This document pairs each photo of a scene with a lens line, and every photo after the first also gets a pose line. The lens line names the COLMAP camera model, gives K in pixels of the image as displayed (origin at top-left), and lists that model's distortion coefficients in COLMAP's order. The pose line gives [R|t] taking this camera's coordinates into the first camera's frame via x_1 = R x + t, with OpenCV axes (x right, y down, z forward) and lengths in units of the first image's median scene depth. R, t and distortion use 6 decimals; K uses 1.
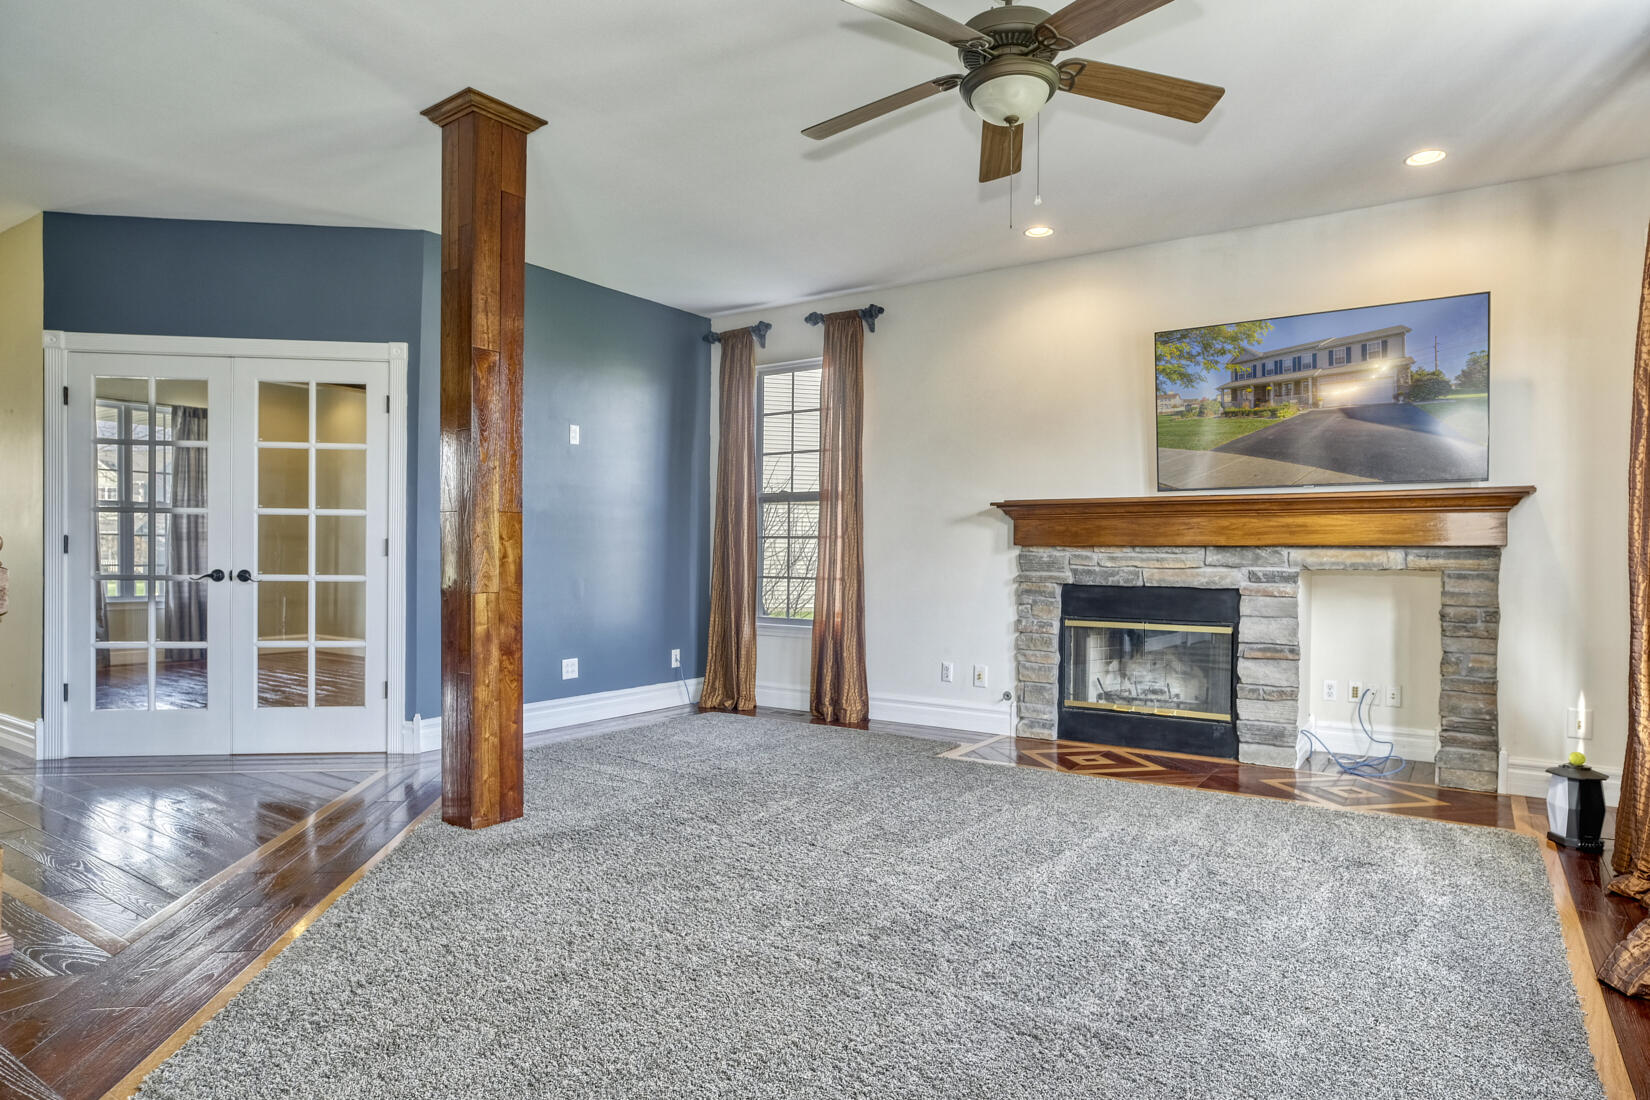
lens RADIAL K [[986.1, 0, 832.1], [0, 986.1, 561.8], [0, 0, 1]] dist [-0.000684, 0.000731]
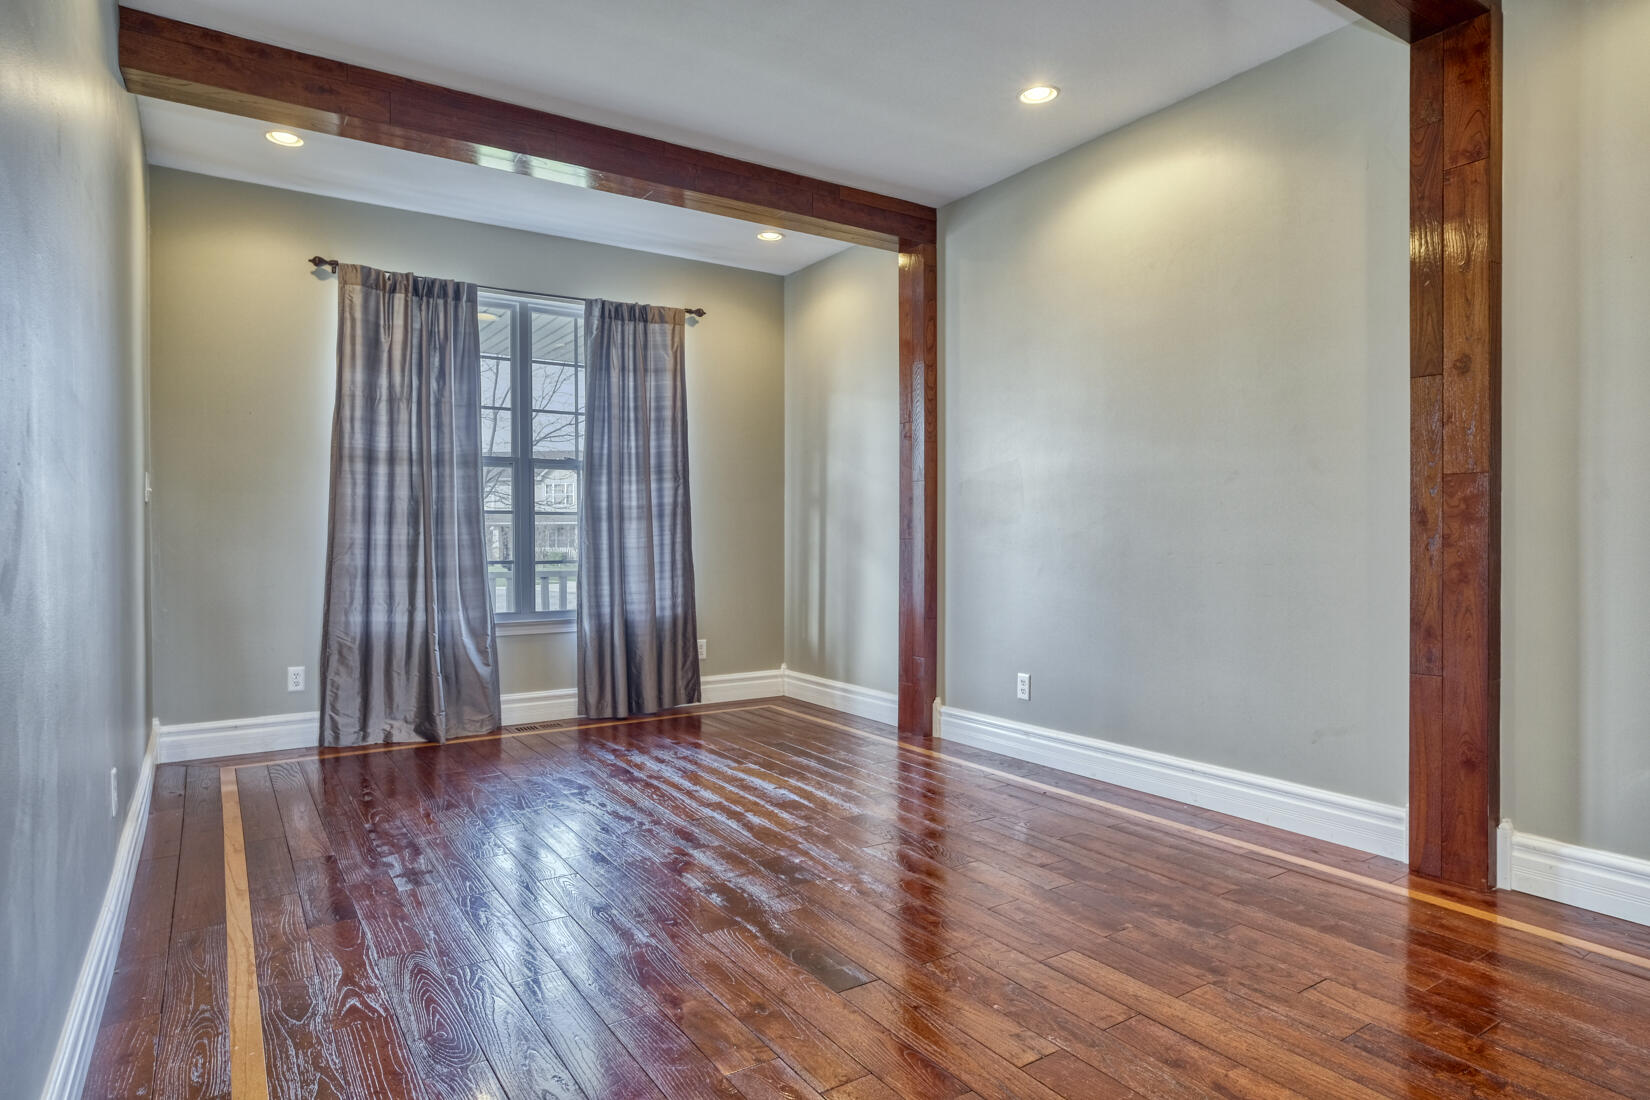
lens RADIAL K [[941.9, 0, 822.6], [0, 941.9, 549.5], [0, 0, 1]] dist [0.001894, 0.000401]
pose [[0.936742, -0.009837, -0.349882, -0.304358], [0.007452, 0.999939, -0.008162, 0.000994], [0.349941, 0.005038, 0.936758, 0.467772]]
